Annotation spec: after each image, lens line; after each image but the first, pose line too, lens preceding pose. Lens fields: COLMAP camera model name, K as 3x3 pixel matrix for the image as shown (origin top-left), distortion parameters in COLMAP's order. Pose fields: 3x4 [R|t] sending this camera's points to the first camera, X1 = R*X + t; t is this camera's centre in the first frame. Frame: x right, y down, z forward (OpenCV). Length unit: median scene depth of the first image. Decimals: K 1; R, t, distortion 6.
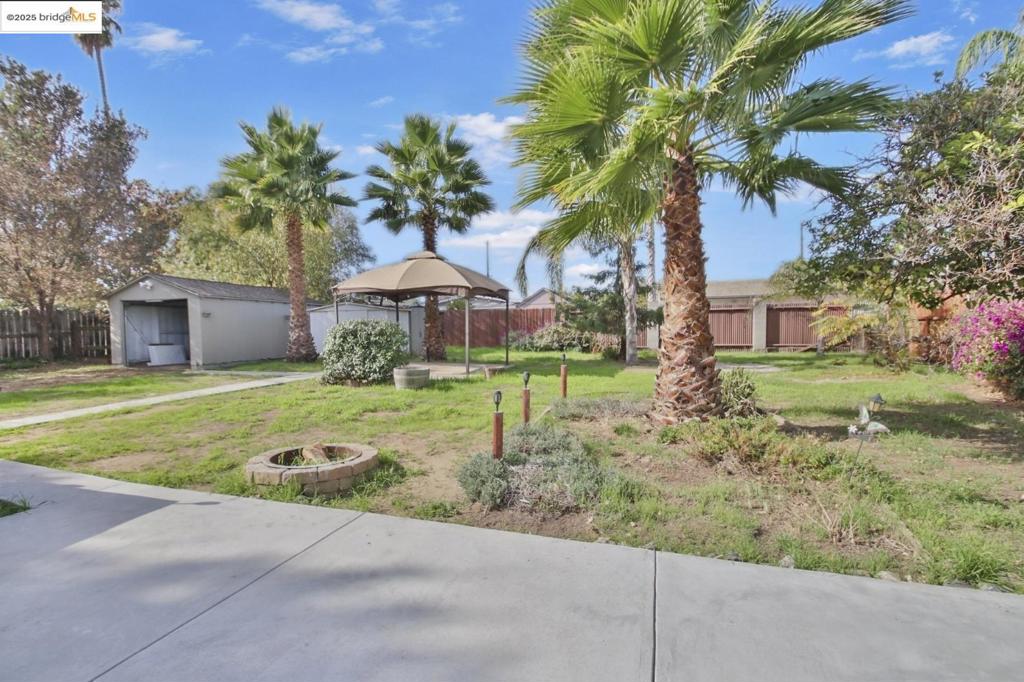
lens RADIAL K [[459.1, 0, 512.0], [0, 459.1, 341.0], [0, 0, 1]] dist [-0.000040, -0.010987]
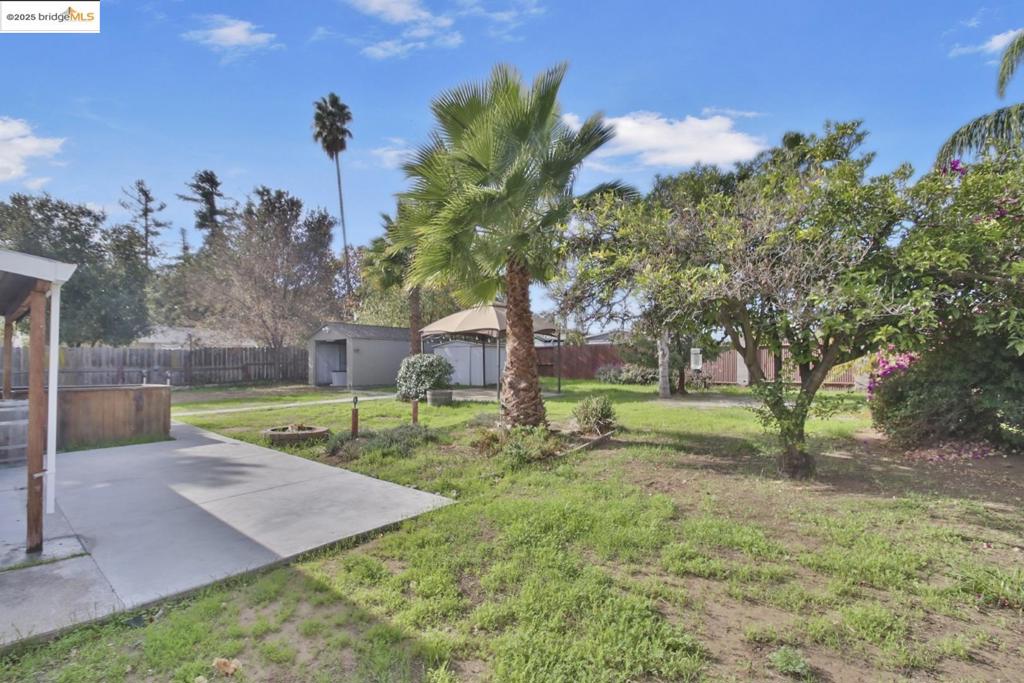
lens RADIAL K [[459.1, 0, 512.0], [0, 459.1, 341.5], [0, 0, 1]] dist [-0.000040, -0.010987]
pose [[0.924092, -0.007478, -0.382097, 0.295535], [-0.019568, 0.997571, -0.066847, 0.000092], [0.381669, 0.069250, 0.921701, -0.108331]]
